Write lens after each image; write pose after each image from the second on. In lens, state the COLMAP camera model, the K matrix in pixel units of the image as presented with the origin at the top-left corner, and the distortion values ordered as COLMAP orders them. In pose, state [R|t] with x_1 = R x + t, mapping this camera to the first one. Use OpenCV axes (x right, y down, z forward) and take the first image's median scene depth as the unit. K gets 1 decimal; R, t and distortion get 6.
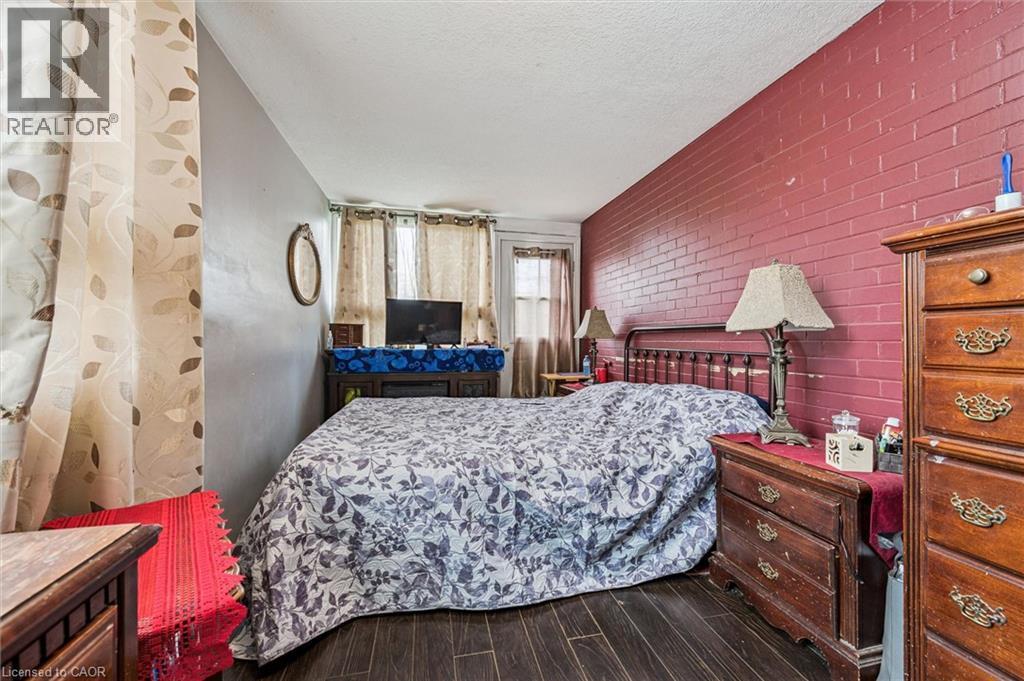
lens RADIAL K [[418.6, 0, 520.4], [0, 418.6, 335.7], [0, 0, 1]] dist [-0.008648, -0.000624]
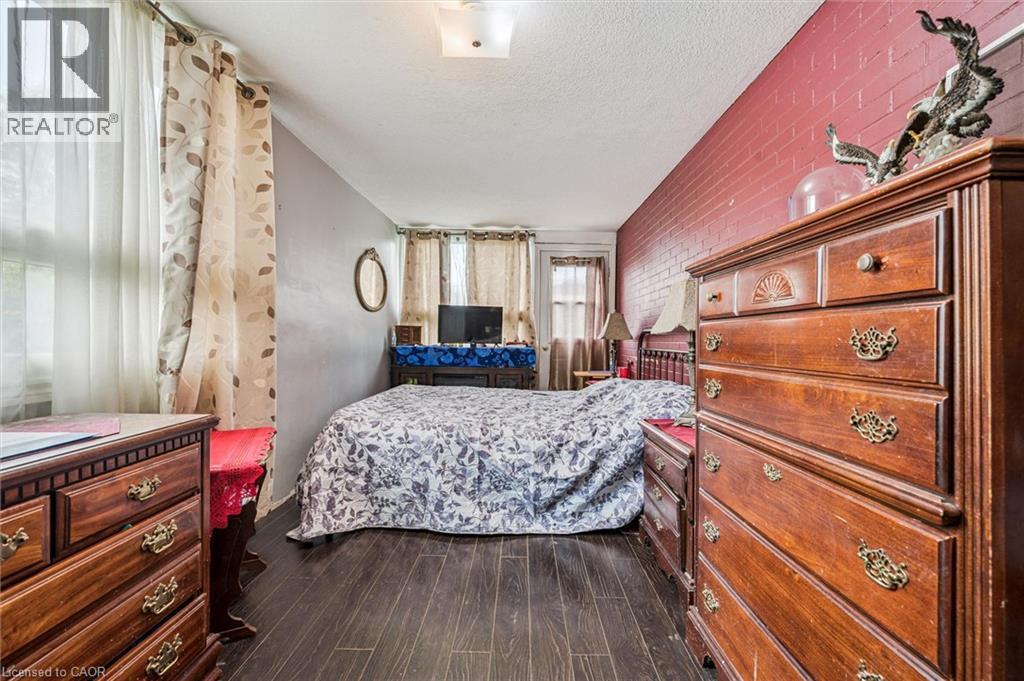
lens RADIAL K [[418.6, 0, 516.8], [0, 418.6, 338.4], [0, 0, 1]] dist [-0.008648, -0.000624]
pose [[0.973750, 0.008066, -0.227479, 0.160517], [-0.006930, 0.999959, 0.005790, -0.000980], [0.227517, -0.004062, 0.973766, -0.114188]]
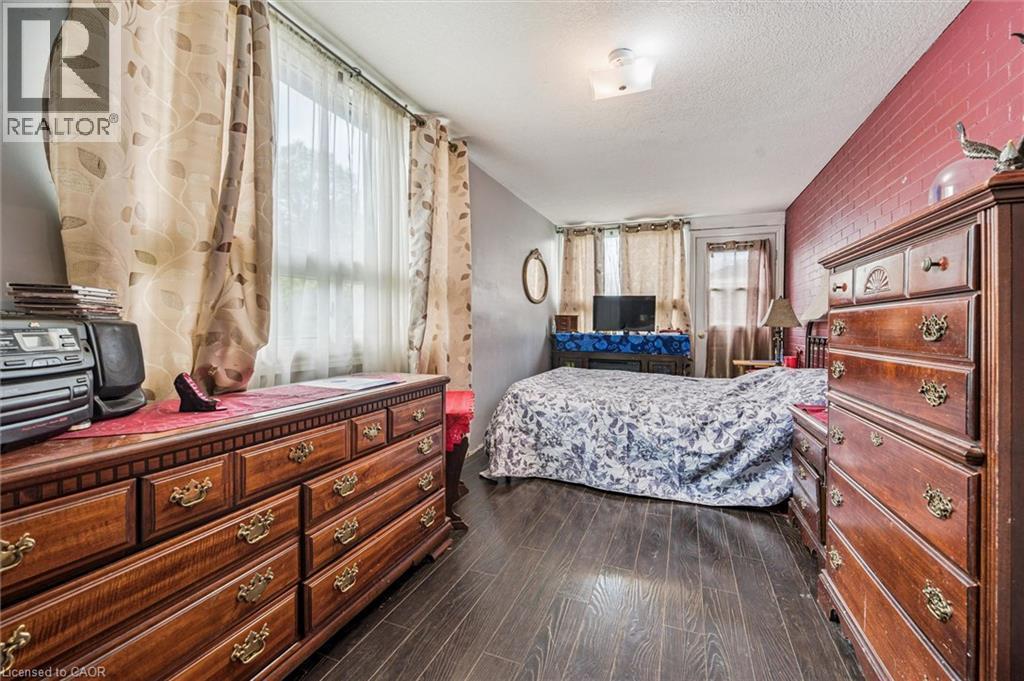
lens RADIAL K [[418.6, 0, 511.1], [0, 418.6, 330.7], [0, 0, 1]] dist [-0.008648, -0.000624]
pose [[0.820084, 0.009906, -0.572158, 0.202835], [-0.001131, 0.999876, 0.015692, 0.000380], [0.572243, -0.012222, 0.819993, -0.208905]]
